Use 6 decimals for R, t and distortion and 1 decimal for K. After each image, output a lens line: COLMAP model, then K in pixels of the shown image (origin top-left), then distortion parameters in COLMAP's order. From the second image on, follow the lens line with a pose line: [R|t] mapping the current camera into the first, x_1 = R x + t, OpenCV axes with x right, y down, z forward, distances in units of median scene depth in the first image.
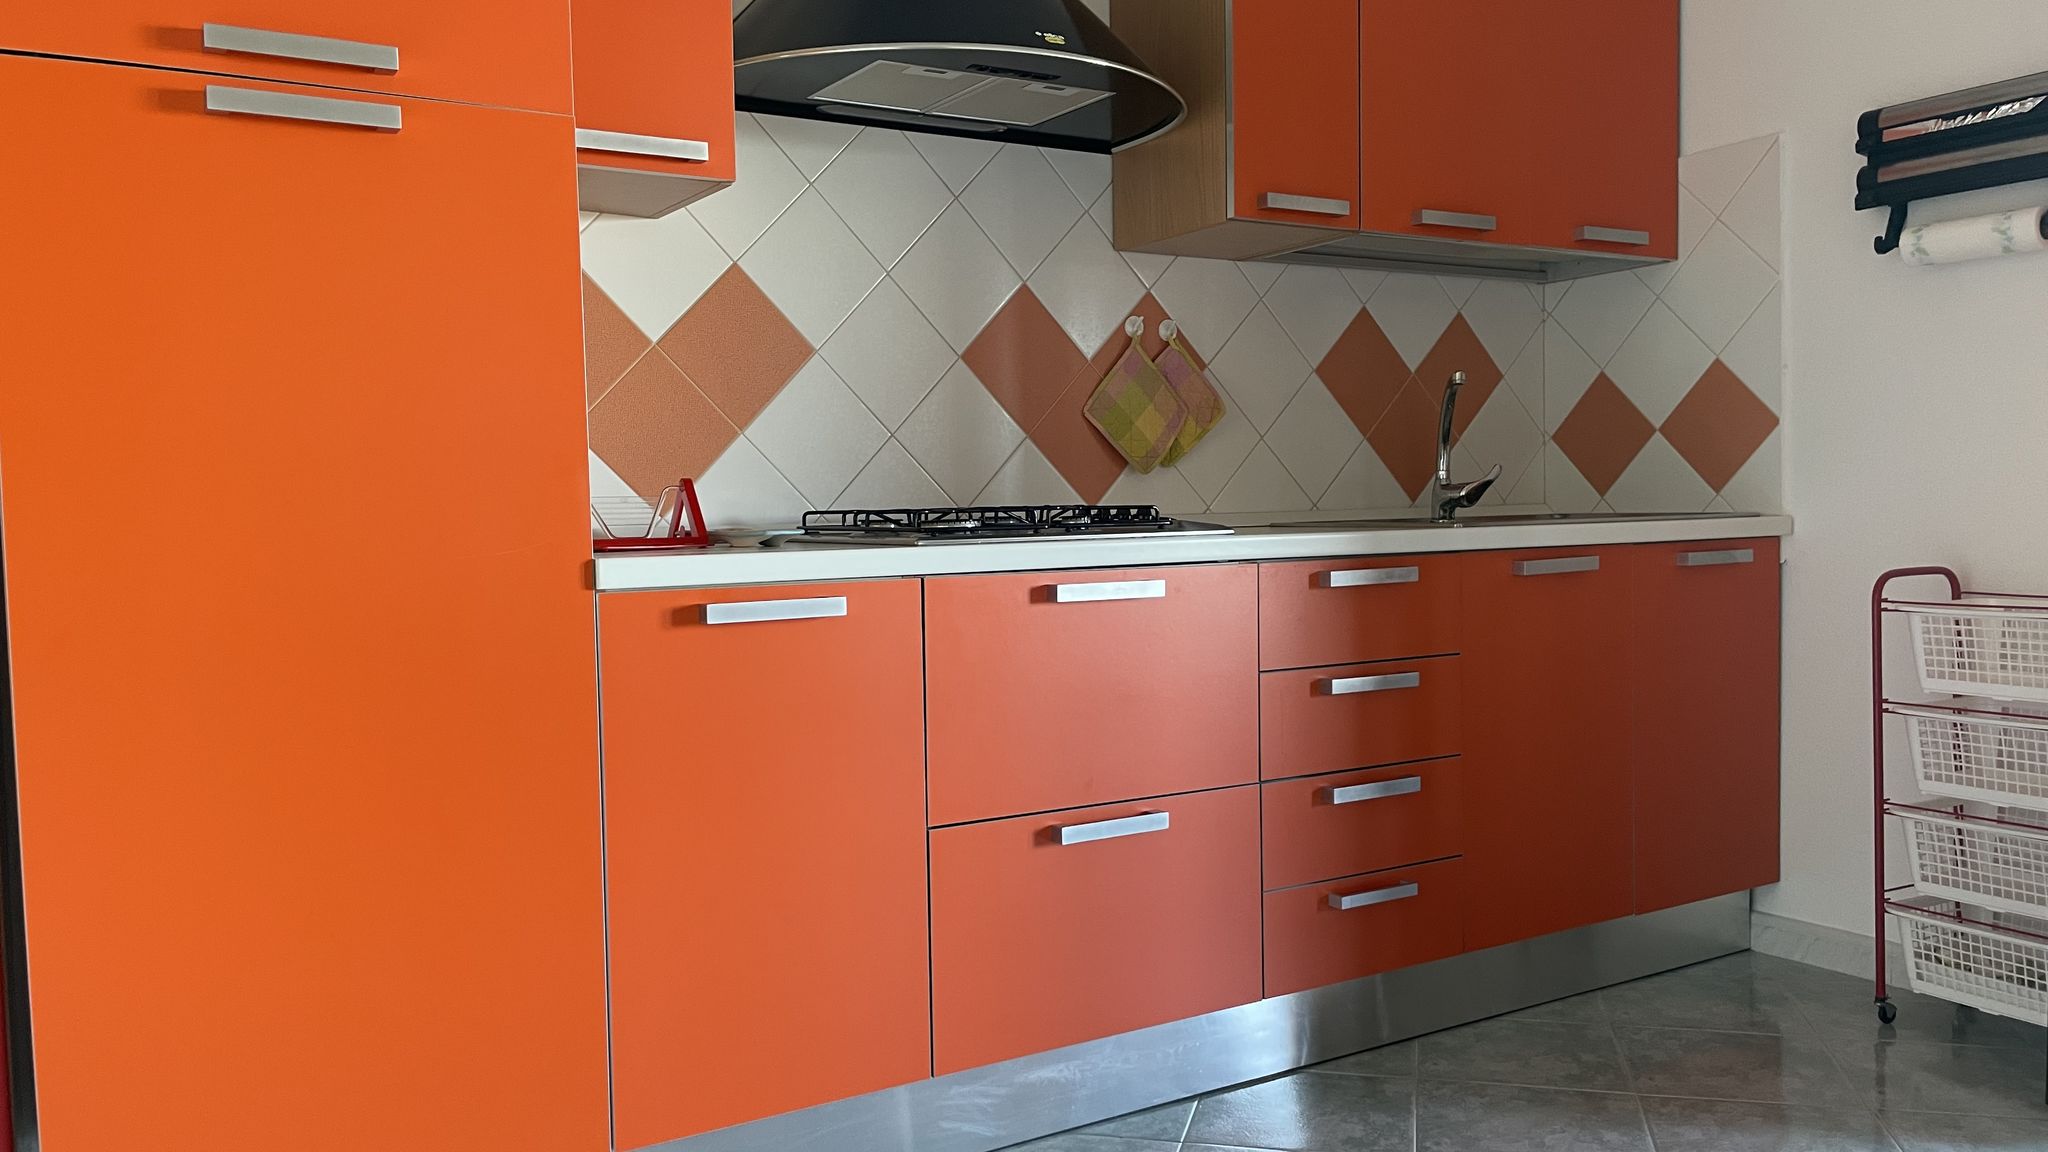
lens RADIAL K [[1545.2, 0, 1028.7], [0, 1545.2, 592.6], [0, 0, 1]] dist [0.084627, -0.118485]
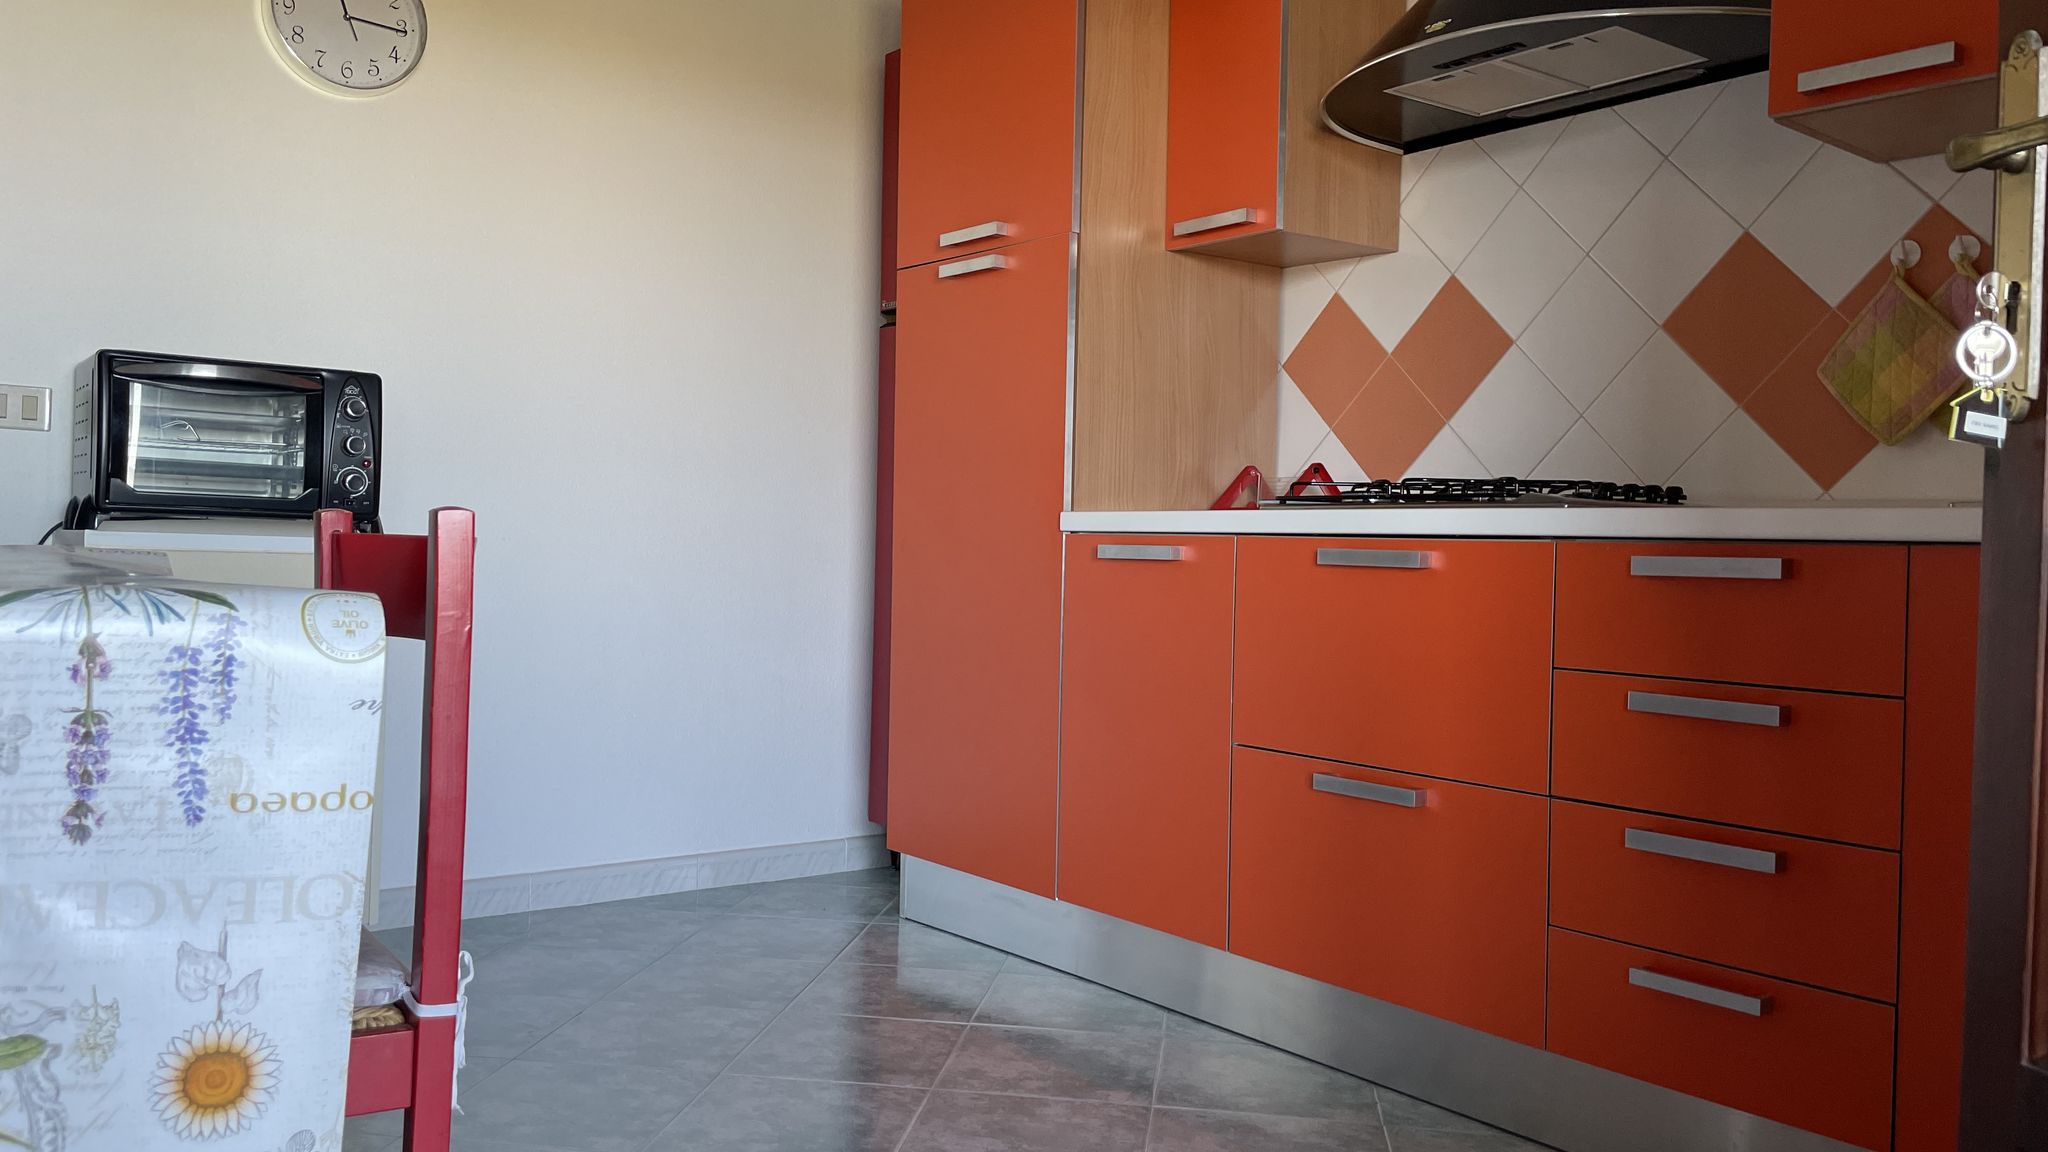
lens RADIAL K [[1545.2, 0, 1018.0], [0, 1545.2, 565.3], [0, 0, 1]] dist [0.084627, -0.118485]
pose [[0.170341, 0.052993, -0.983959, 0.887245], [-0.052938, 0.997603, 0.044564, -0.032824], [0.983962, 0.044497, 0.172738, 0.498288]]
